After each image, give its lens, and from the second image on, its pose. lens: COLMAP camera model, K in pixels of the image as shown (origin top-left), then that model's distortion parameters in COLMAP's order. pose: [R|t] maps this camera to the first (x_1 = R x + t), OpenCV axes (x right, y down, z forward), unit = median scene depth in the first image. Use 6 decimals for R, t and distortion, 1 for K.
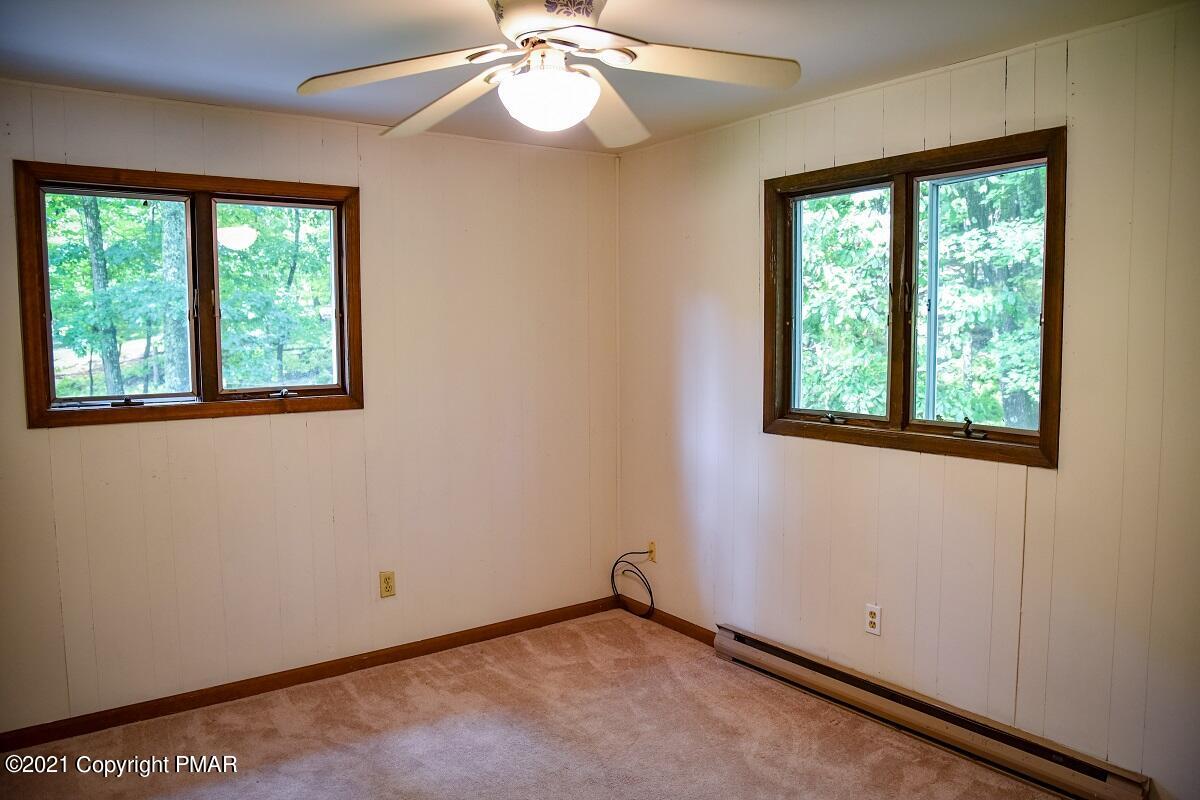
lens RADIAL K [[823.2, 0, 604.4], [0, 823.2, 405.5], [0, 0, 1]] dist [-0.118822, 0.066104]
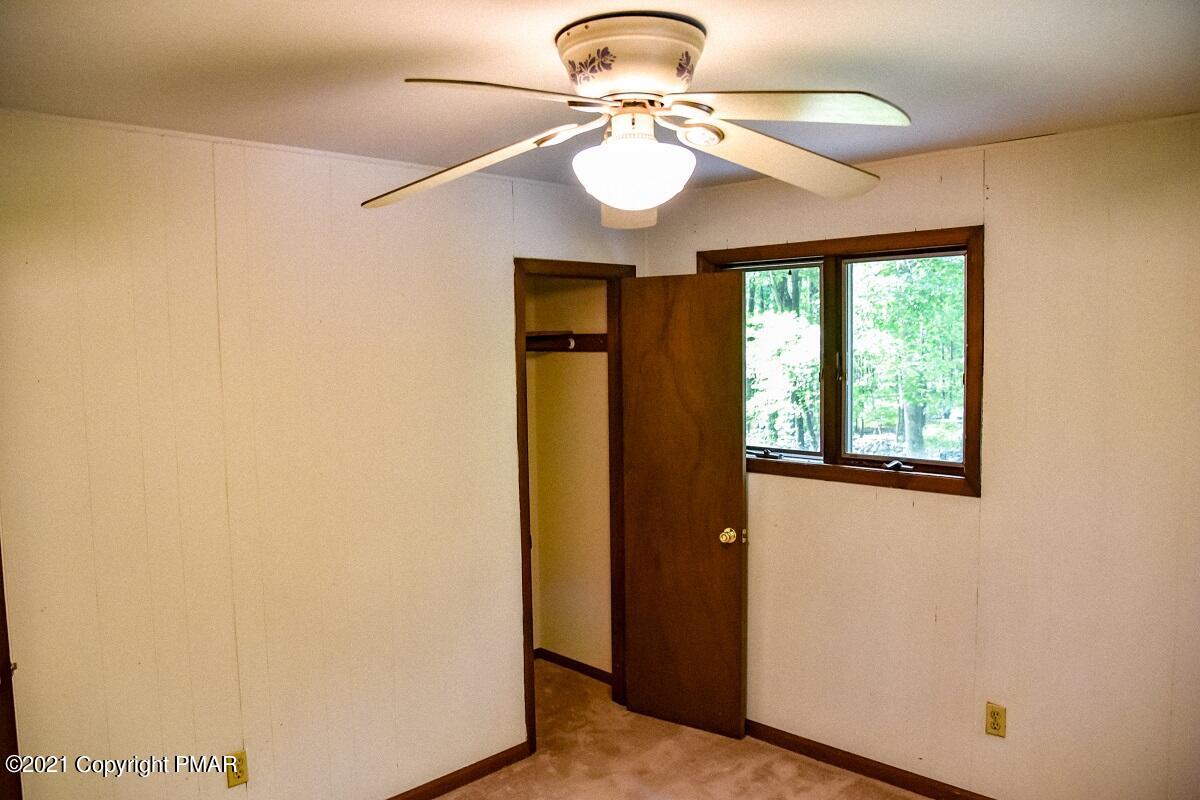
lens RADIAL K [[823.2, 0, 604.4], [0, 823.2, 405.5], [0, 0, 1]] dist [-0.118822, 0.066104]
pose [[0.196956, 0.061824, -0.978461, 0.441856], [-0.088319, 0.995071, 0.045096, -0.096828], [0.976426, 0.077535, 0.201445, 0.500459]]
